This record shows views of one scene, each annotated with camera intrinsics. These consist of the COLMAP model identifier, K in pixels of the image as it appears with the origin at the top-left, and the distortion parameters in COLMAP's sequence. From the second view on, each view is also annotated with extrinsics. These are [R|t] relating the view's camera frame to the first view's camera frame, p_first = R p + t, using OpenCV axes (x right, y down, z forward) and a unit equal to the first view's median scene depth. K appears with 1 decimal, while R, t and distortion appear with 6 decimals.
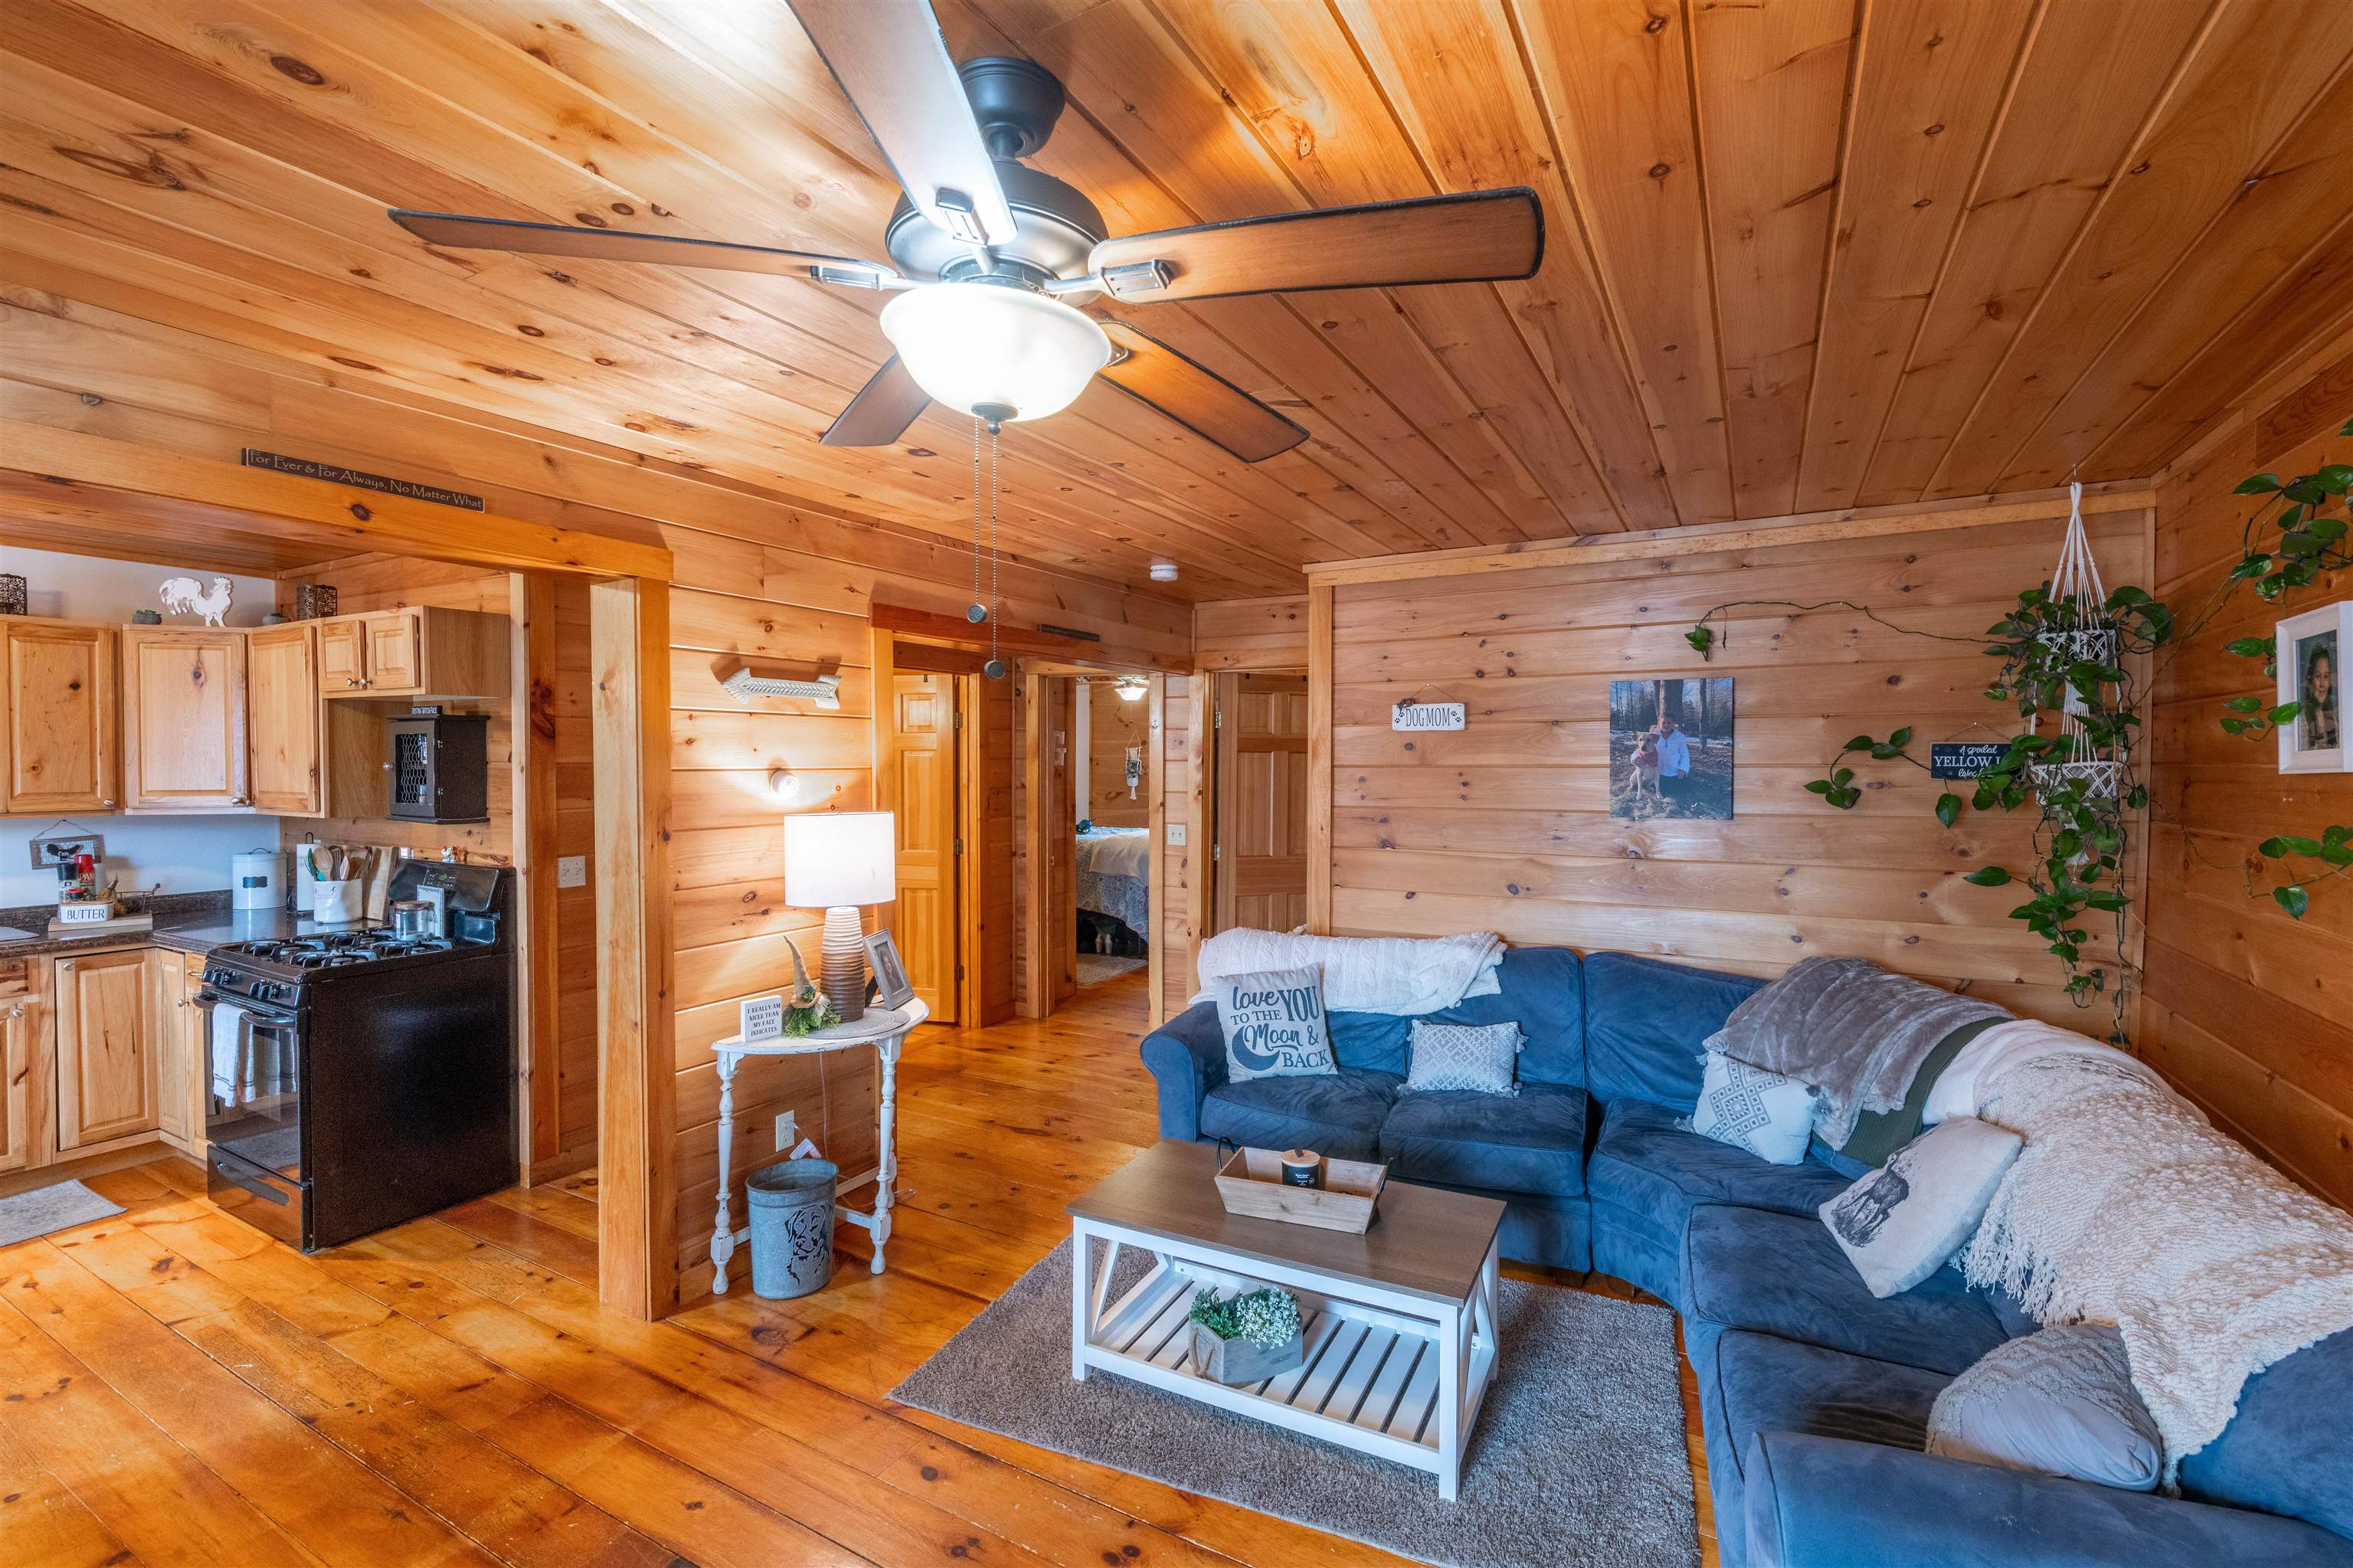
lens RADIAL K [[1033.4, 0, 1215.9], [0, 1033.4, 773.2], [0, 0, 1]] dist [0.001610, -0.000242]
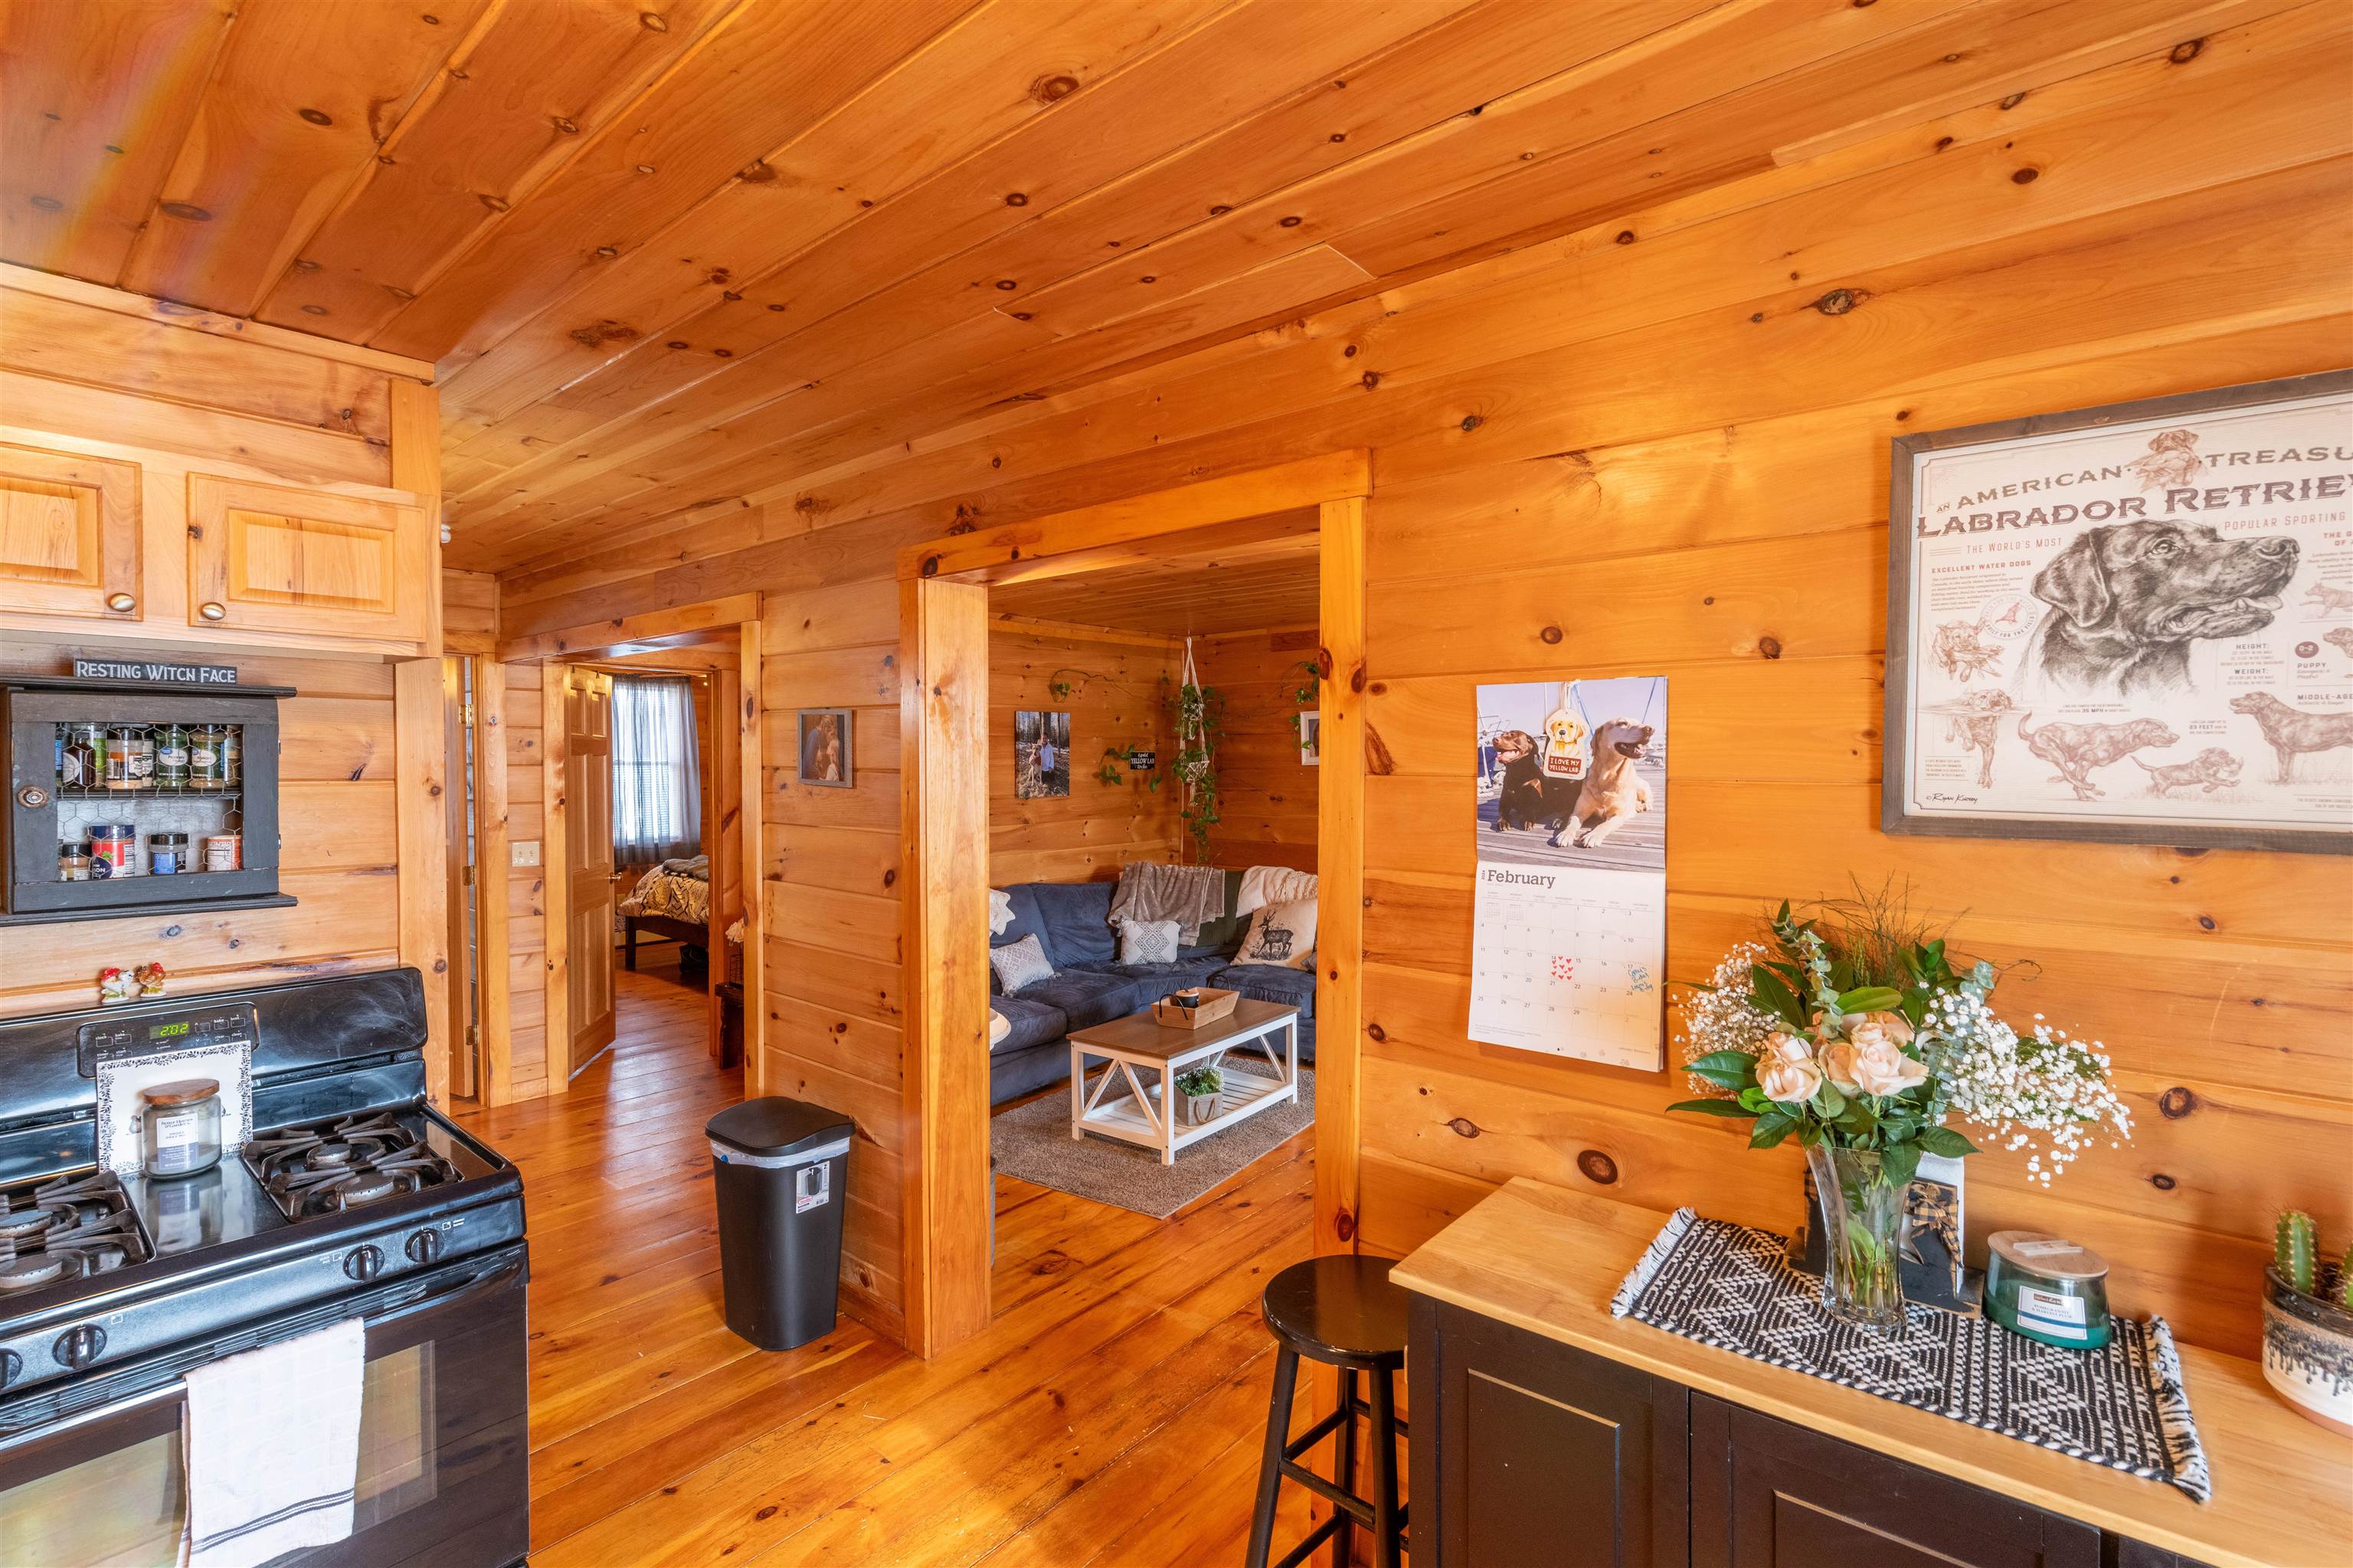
lens RADIAL K [[1033.4, 0, 1178.5], [0, 1033.4, 778.0], [0, 0, 1]] dist [0.001610, -0.000242]
pose [[0.203257, -0.022273, 0.978872, -1.460418], [0.014044, 0.999705, 0.019831, -0.020833], [-0.979025, 0.009716, 0.203510, 0.596762]]
